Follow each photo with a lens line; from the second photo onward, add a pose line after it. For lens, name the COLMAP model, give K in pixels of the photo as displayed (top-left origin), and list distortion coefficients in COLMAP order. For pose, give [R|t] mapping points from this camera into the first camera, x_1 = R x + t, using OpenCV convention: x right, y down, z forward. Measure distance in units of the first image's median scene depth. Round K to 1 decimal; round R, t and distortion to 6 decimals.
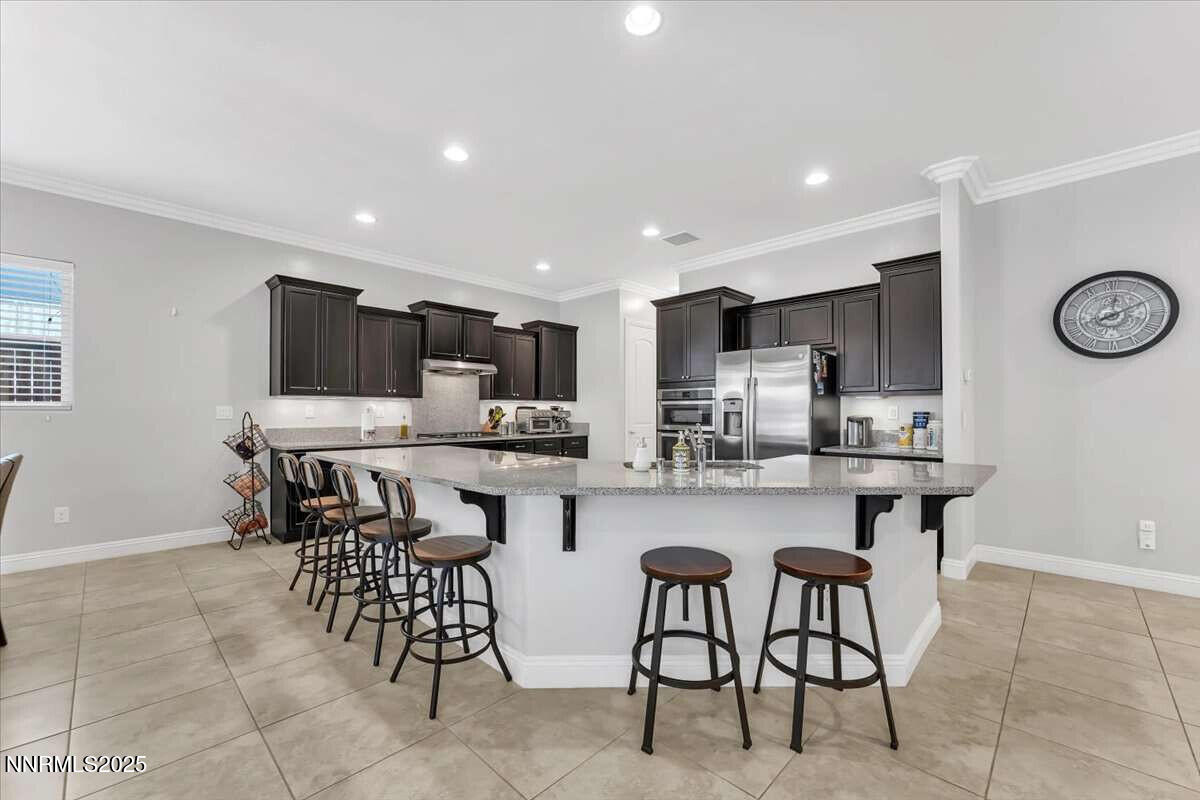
lens RADIAL K [[484.0, 0, 598.1], [0, 484.0, 408.9], [0, 0, 1]] dist [0.000485, -0.000108]
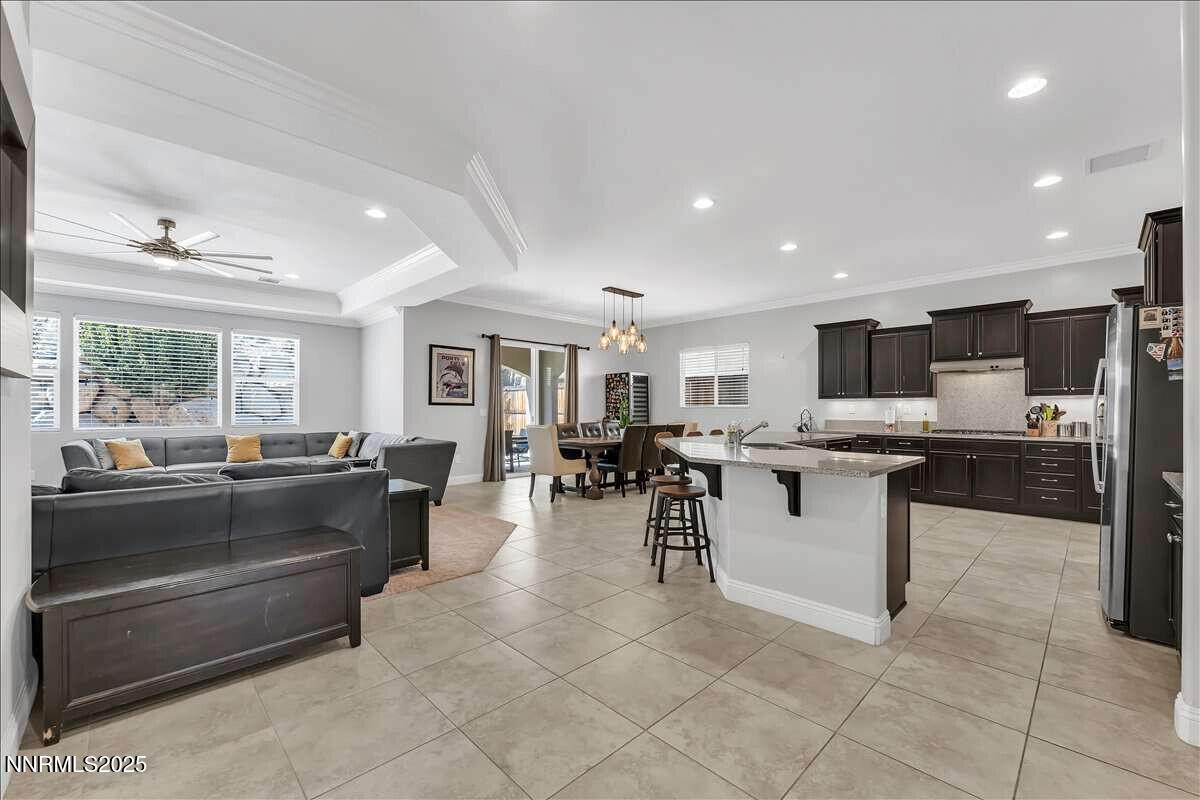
lens RADIAL K [[484.0, 0, 598.1], [0, 484.0, 408.9], [0, 0, 1]] dist [0.000485, -0.000108]
pose [[-0.028570, 0.001331, -0.999591, 0.976782], [0.009377, 0.999955, 0.001063, -0.003102], [0.999548, -0.009343, -0.028582, 0.306550]]
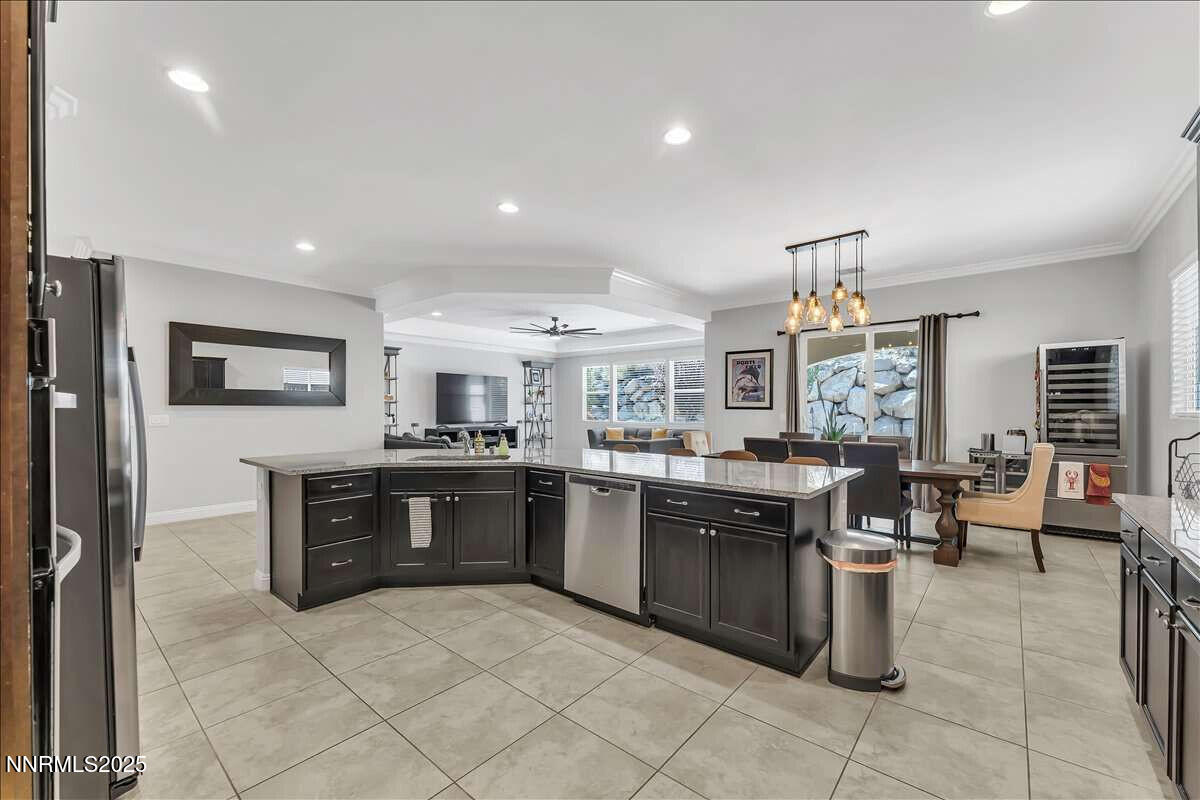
lens RADIAL K [[484.0, 0, 598.1], [0, 484.0, 408.9], [0, 0, 1]] dist [0.000485, -0.000108]
pose [[-0.997842, 0.003153, -0.065585, -0.061253], [0.003617, 0.999969, -0.006954, -0.010271], [0.065561, -0.007176, -0.997823, 1.399754]]
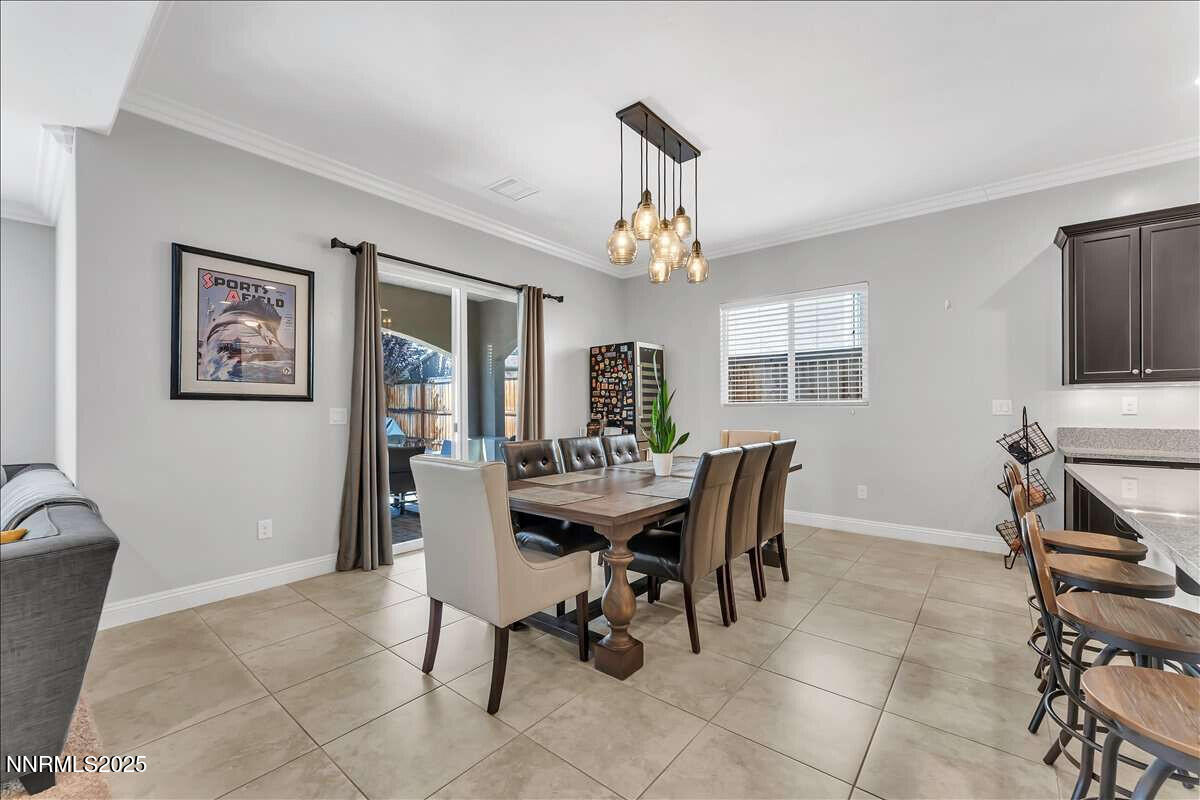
lens RADIAL K [[487.7, 0, 597.9], [0, 487.7, 404.4], [0, 0, 1]] dist [0.000872, -0.000034]
pose [[0.080886, -0.004896, -0.996711, 0.047142], [0.013236, 0.999905, -0.003838, -0.003493], [0.996635, -0.012882, 0.080943, 0.196001]]
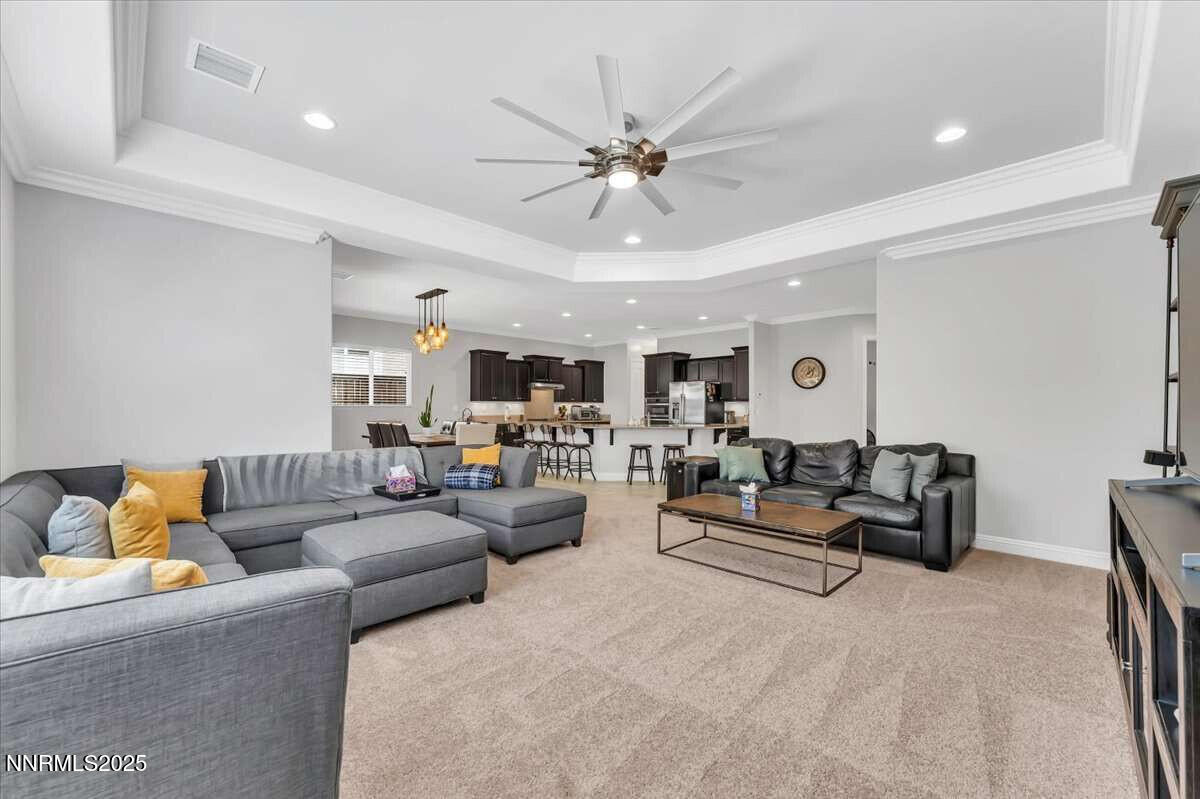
lens RADIAL K [[484.0, 0, 598.1], [0, 484.0, 408.4], [0, 0, 1]] dist [0.000485, -0.000108]
pose [[0.999724, 0.002107, -0.023412, -0.035411], [-0.001999, 0.999987, 0.004606, -0.004160], [0.023421, -0.004558, 0.999715, -1.297888]]
